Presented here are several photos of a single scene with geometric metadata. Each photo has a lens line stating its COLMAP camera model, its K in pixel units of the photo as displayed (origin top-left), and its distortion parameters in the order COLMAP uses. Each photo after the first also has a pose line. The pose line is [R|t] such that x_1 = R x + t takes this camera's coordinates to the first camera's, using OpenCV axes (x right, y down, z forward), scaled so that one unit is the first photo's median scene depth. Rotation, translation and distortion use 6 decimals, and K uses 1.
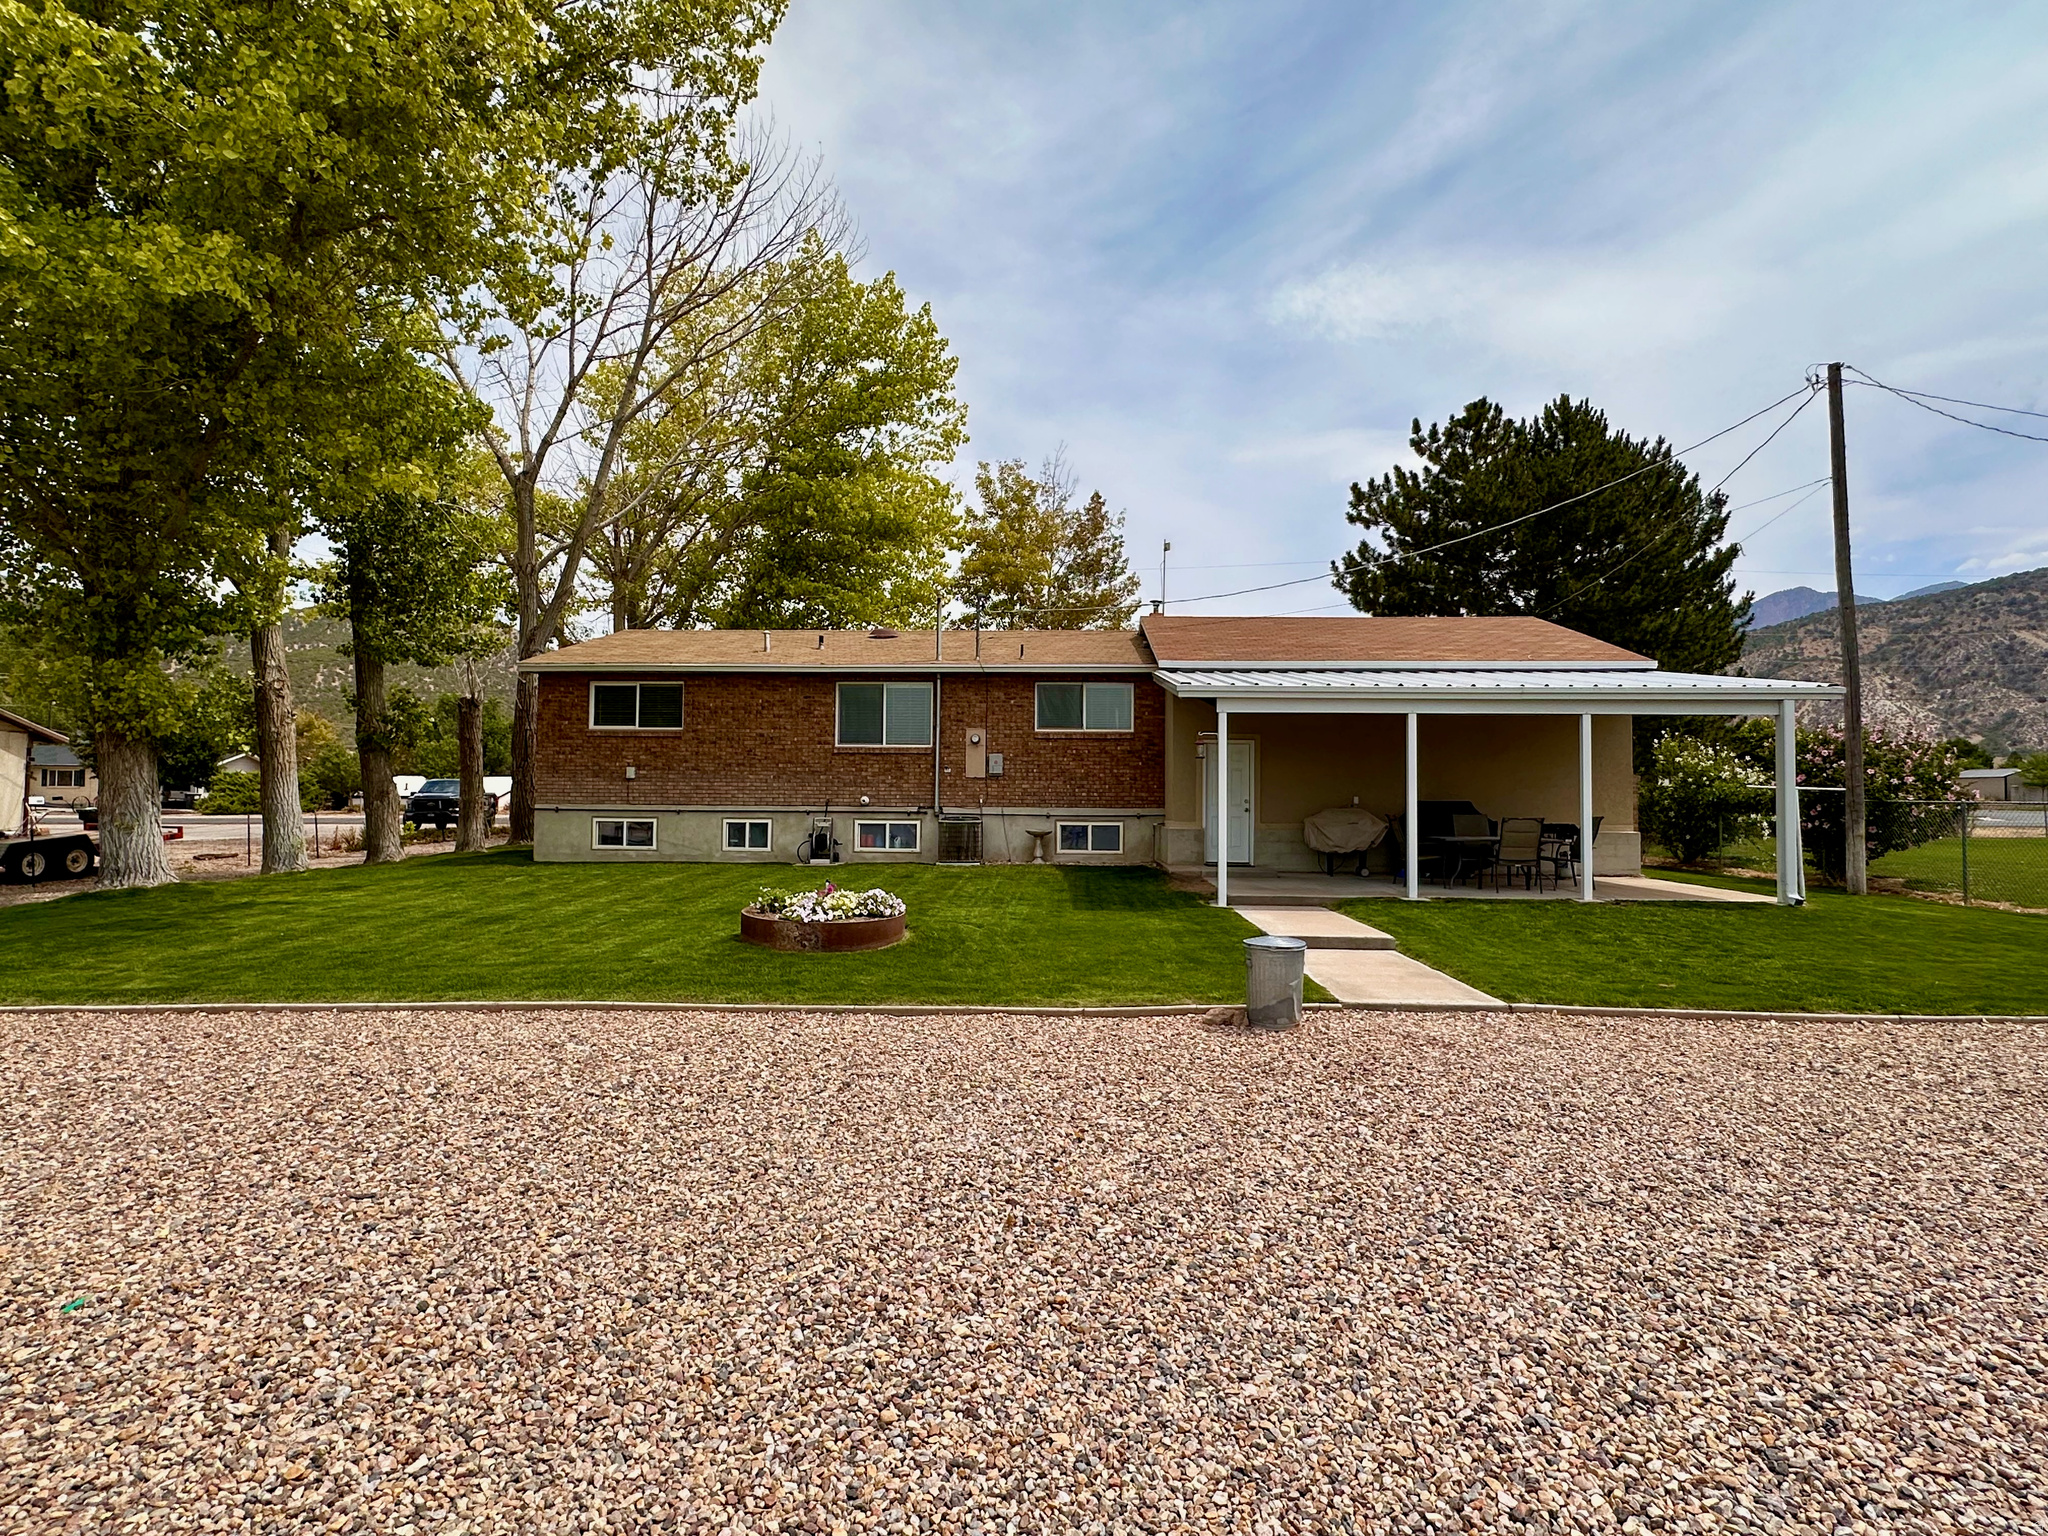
lens RADIAL K [[1066.1, 0, 1024.0], [0, 1066.1, 768.0], [0, 0, 1]] dist [-0.000367, -0.000148]
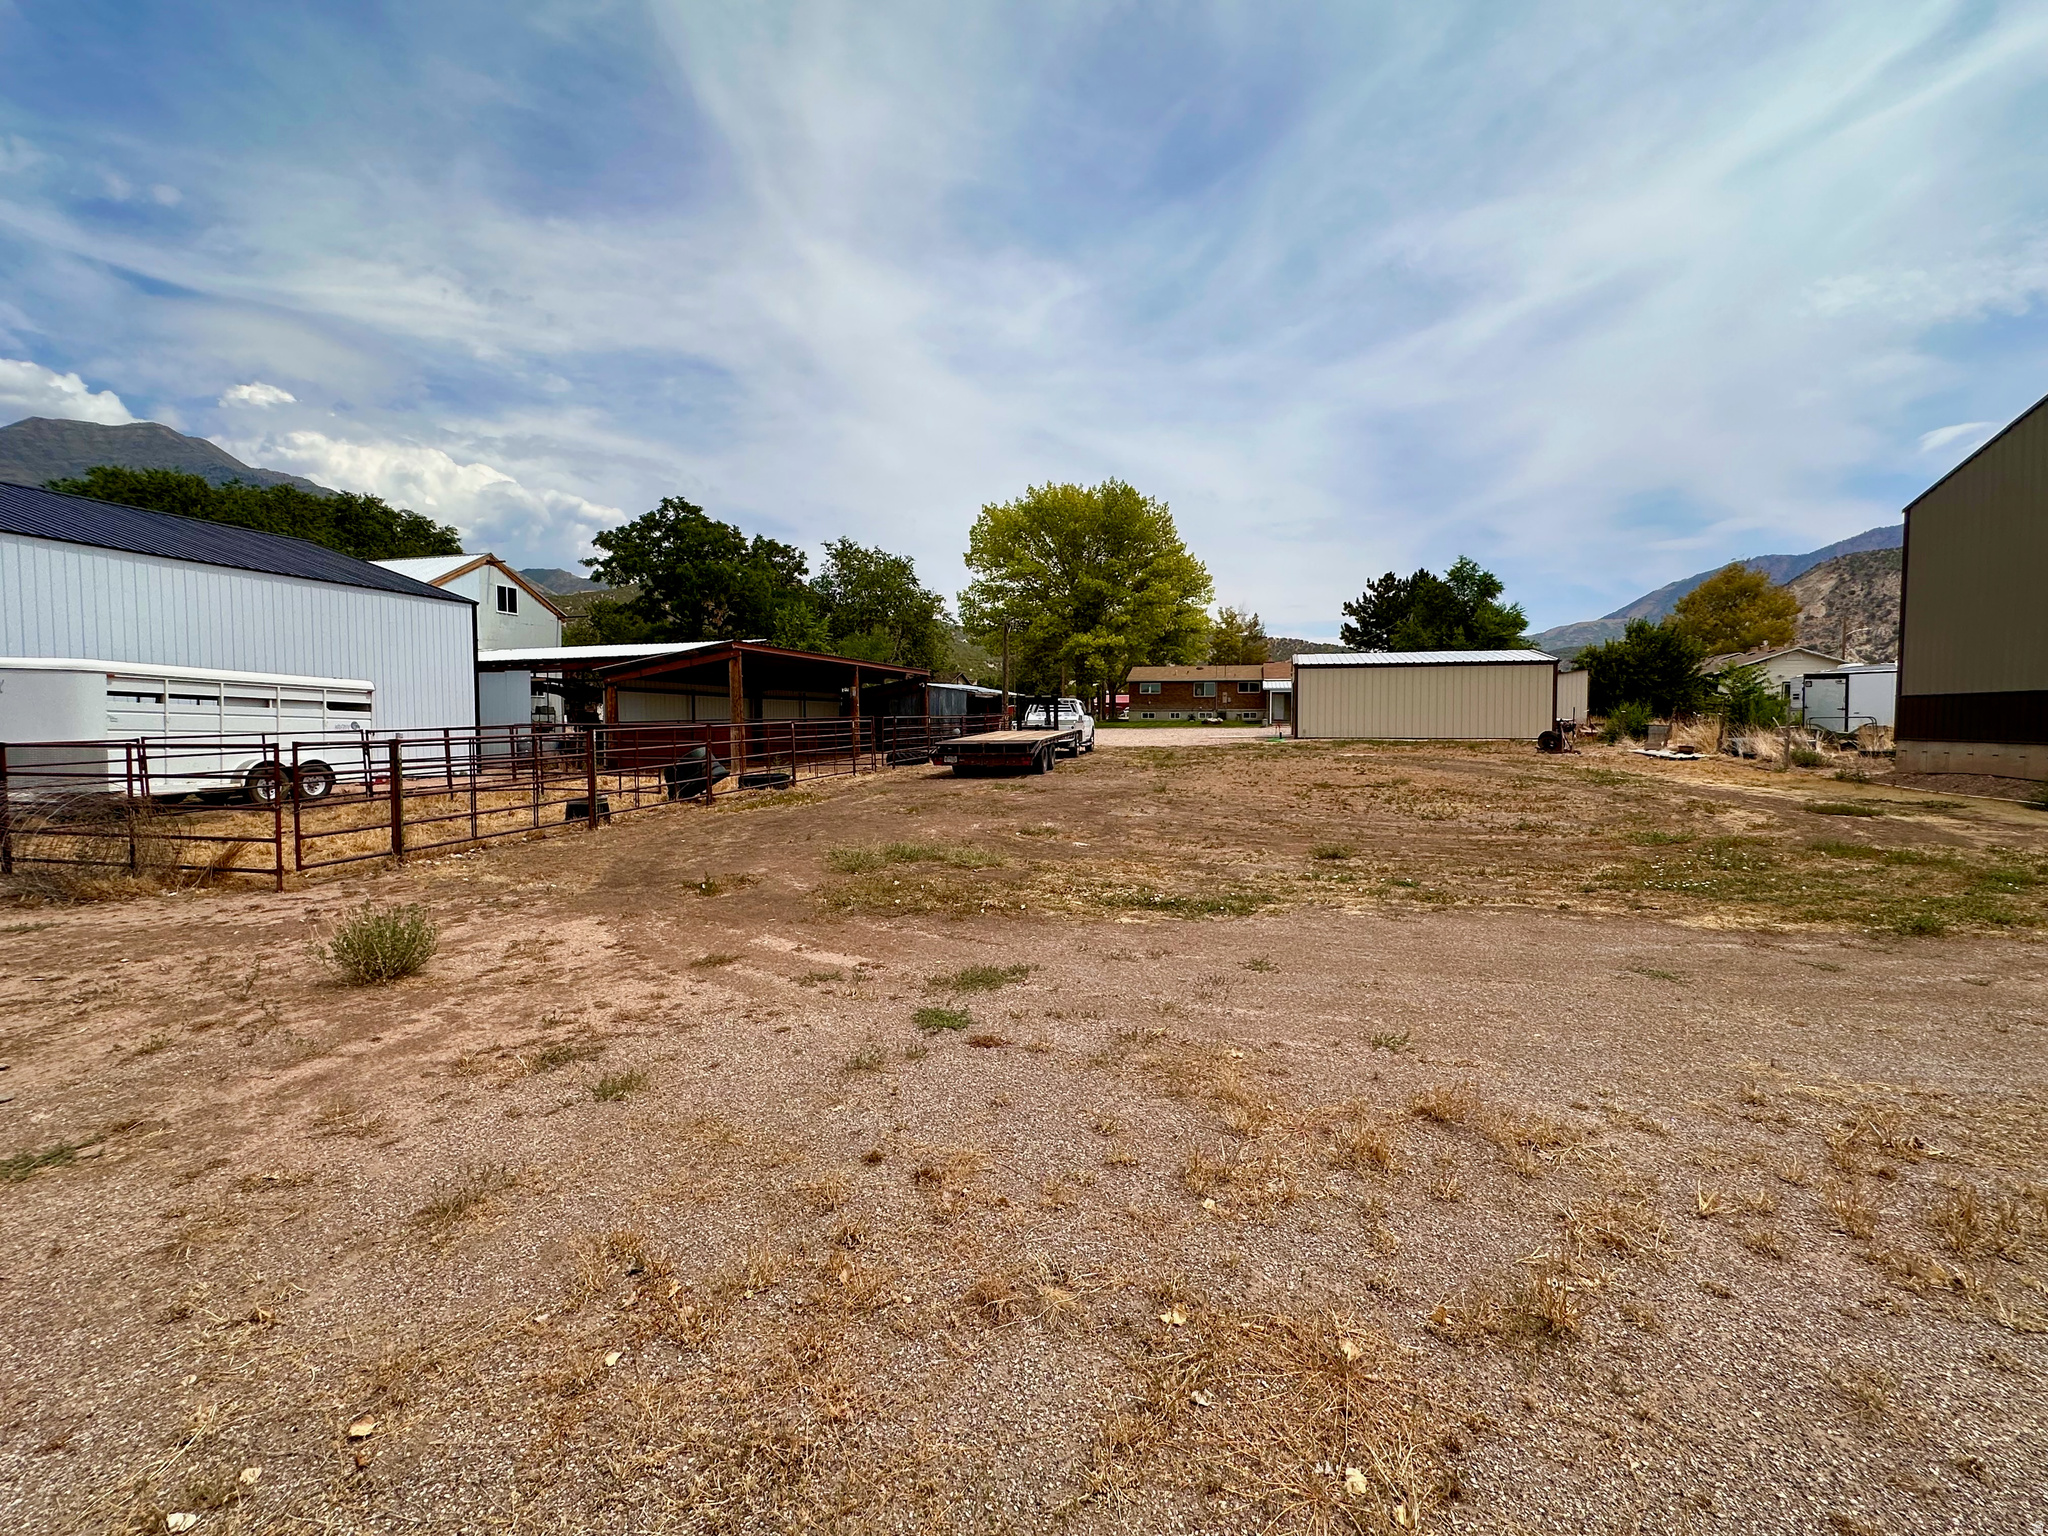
lens RADIAL K [[894.0, 0, 1024.0], [0, 894.0, 768.0], [0, 0, 1]] dist [-0.000111, -0.000005]
pose [[0.974928, -0.008340, -0.222365, -0.019423], [0.025496, 0.996903, 0.074394, -0.012356], [0.221056, -0.078198, 0.972121, -1.883644]]
